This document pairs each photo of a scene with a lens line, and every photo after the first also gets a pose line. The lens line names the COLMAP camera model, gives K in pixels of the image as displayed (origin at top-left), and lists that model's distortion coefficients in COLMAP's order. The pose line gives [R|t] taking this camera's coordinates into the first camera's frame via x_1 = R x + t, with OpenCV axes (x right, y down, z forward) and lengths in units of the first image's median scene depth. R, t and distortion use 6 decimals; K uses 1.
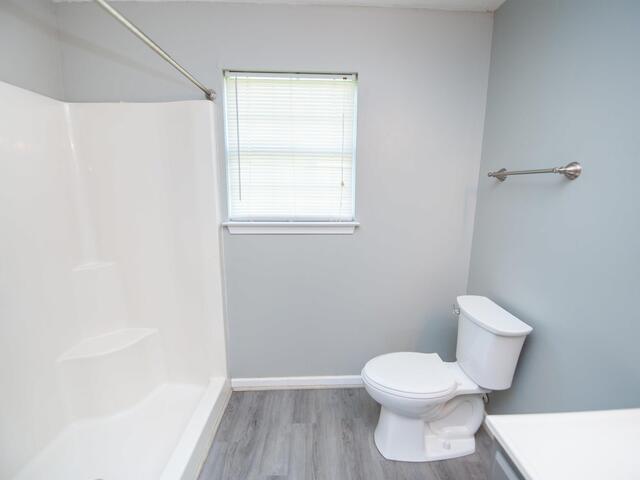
lens RADIAL K [[289.8, 0, 321.6], [0, 289.8, 241.8], [0, 0, 1]] dist [-0.018092, -0.001524]
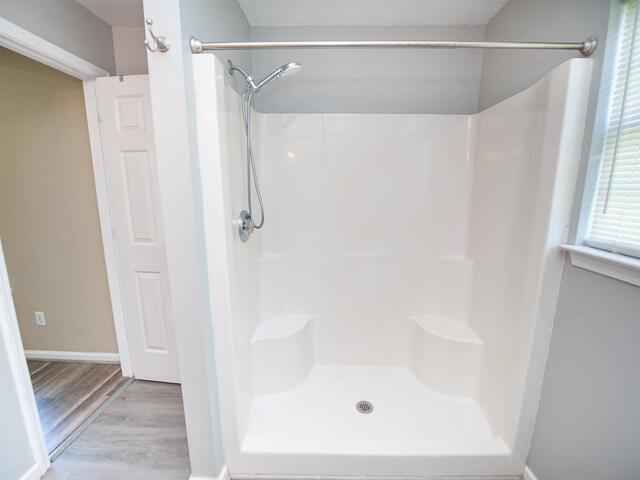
lens RADIAL K [[289.8, 0, 321.6], [0, 289.8, 241.8], [0, 0, 1]] dist [-0.018092, -0.001524]
pose [[-0.052975, 0.180805, -0.982091, 0.318638], [-0.182009, 0.965250, 0.187523, -0.094324], [0.981869, 0.188684, -0.018226, 0.470038]]
